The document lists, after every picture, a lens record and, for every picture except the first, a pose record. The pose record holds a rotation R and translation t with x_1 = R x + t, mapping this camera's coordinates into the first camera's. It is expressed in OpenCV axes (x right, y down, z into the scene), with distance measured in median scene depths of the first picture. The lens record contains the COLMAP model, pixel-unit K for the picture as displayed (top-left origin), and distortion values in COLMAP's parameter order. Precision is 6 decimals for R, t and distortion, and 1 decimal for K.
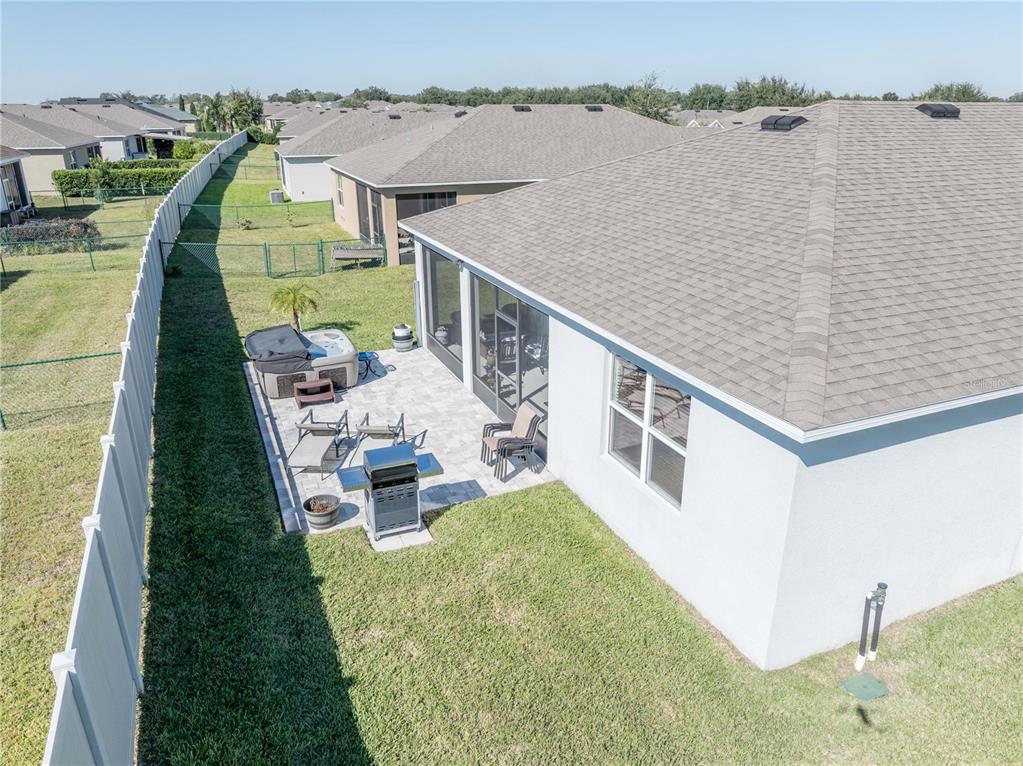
lens RADIAL K [[720.2, 0, 517.9], [0, 720.2, 379.0], [0, 0, 1]] dist [-0.040432, 0.006859]
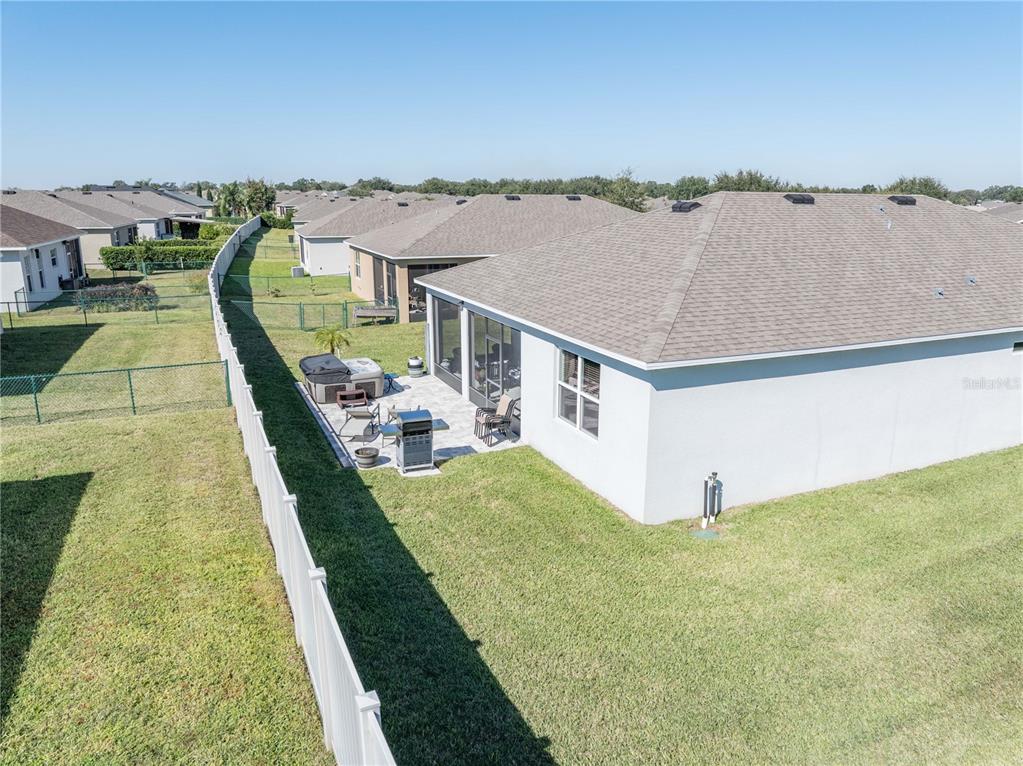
lens RADIAL K [[720.2, 0, 517.9], [0, 720.2, 379.0], [0, 0, 1]] dist [-0.040432, 0.006859]
pose [[0.999977, 0.004914, 0.004670, 0.012219], [-0.004347, 0.993406, -0.114564, 0.072665], [-0.005202, 0.114541, 0.993405, -0.188438]]
